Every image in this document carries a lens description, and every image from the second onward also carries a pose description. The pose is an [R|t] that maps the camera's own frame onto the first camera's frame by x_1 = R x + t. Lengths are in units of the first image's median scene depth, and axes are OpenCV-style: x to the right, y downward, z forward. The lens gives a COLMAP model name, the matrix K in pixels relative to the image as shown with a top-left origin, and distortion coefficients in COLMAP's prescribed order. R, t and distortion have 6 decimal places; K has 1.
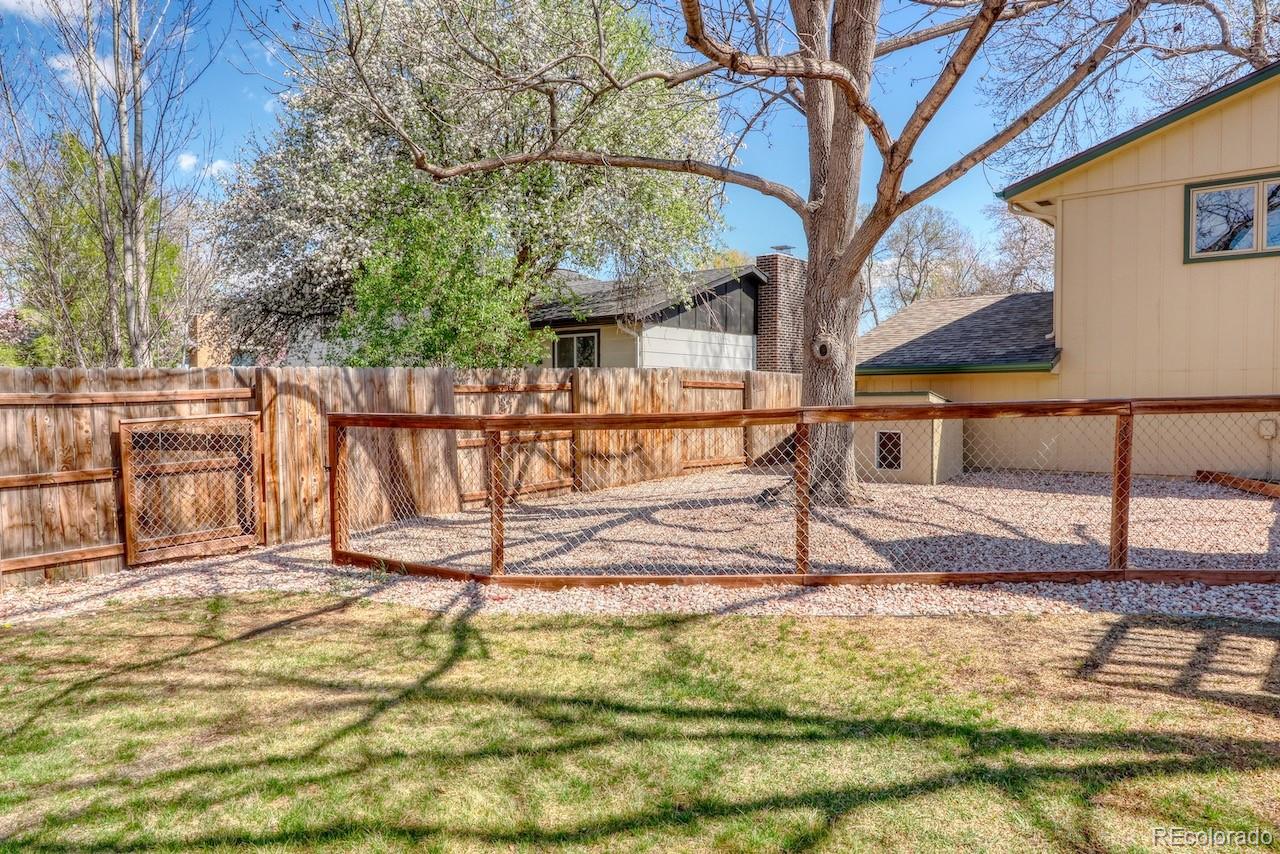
lens RADIAL K [[858.1, 0, 640.0], [0, 858.1, 427.0], [0, 0, 1]] dist [-0.005896, 0.000379]
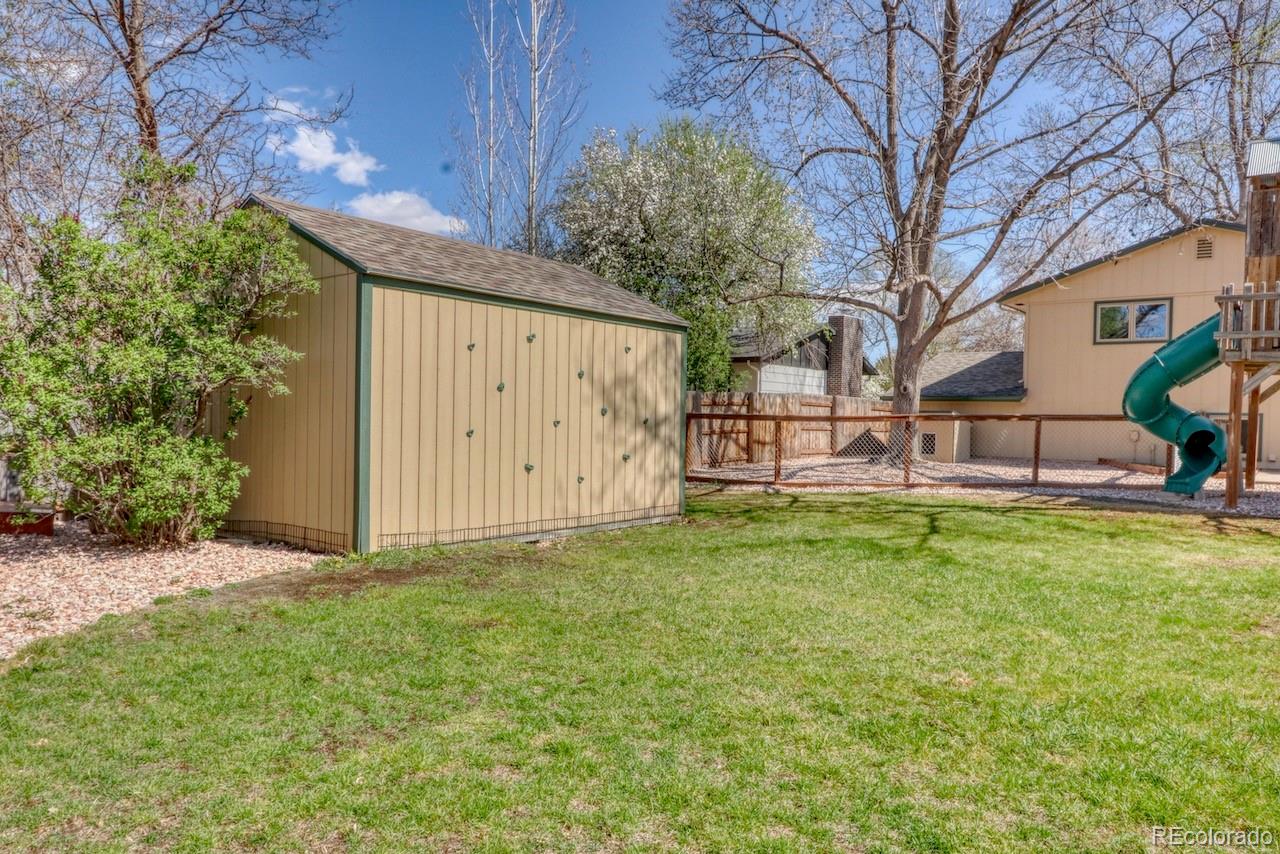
lens RADIAL K [[858.1, 0, 640.0], [0, 858.1, 427.0], [0, 0, 1]] dist [-0.005896, 0.000379]
pose [[0.999643, 0.026677, -0.001152, -0.309906], [-0.026694, 0.999468, -0.018764, 0.042944], [0.000651, 0.018788, 0.999823, -0.786394]]
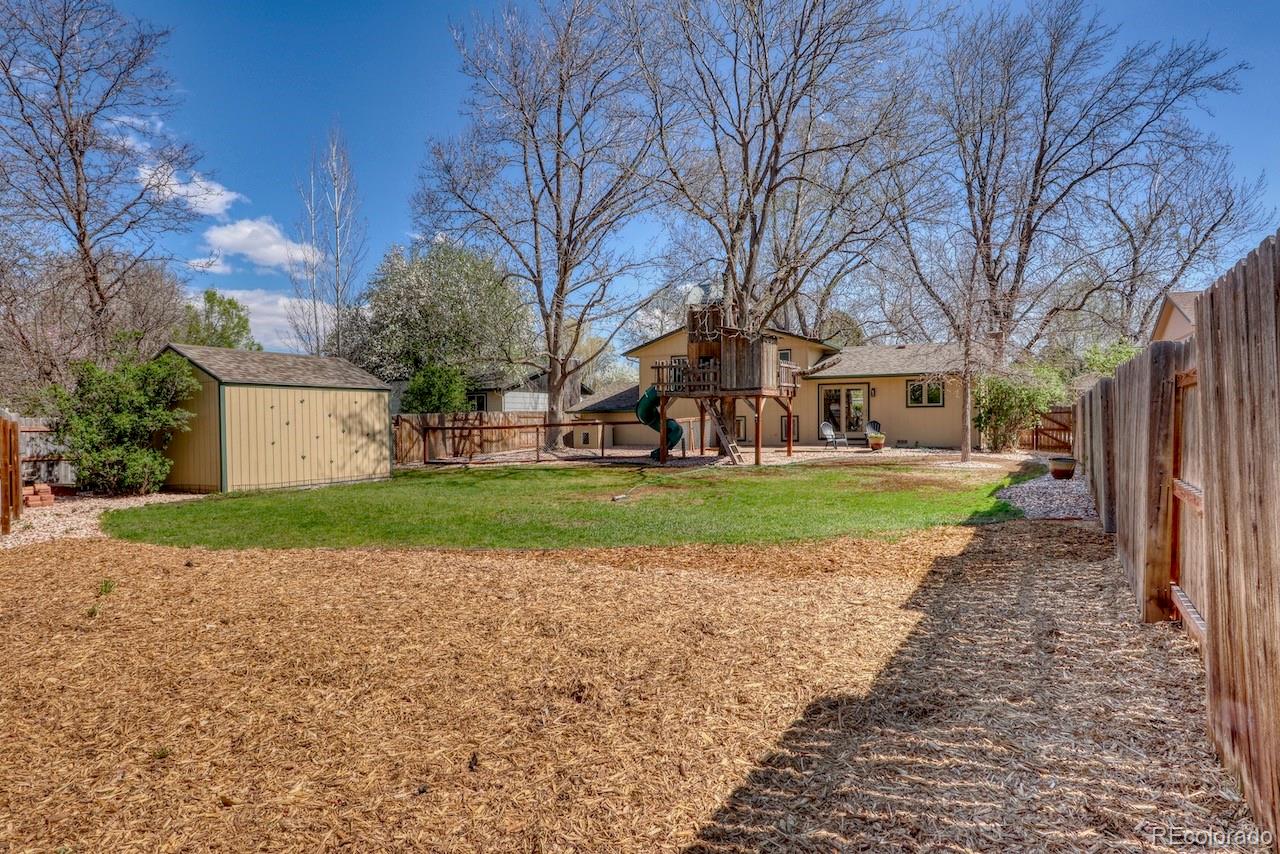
lens RADIAL K [[711.7, 0, 640.0], [0, 711.7, 427.0], [0, 0, 1]] dist [-0.016170, 0.002383]
pose [[0.982492, -0.008314, 0.186118, 0.006757], [0.012512, 0.999693, -0.021389, 0.045783], [-0.185883, 0.023343, 0.982294, -1.603195]]
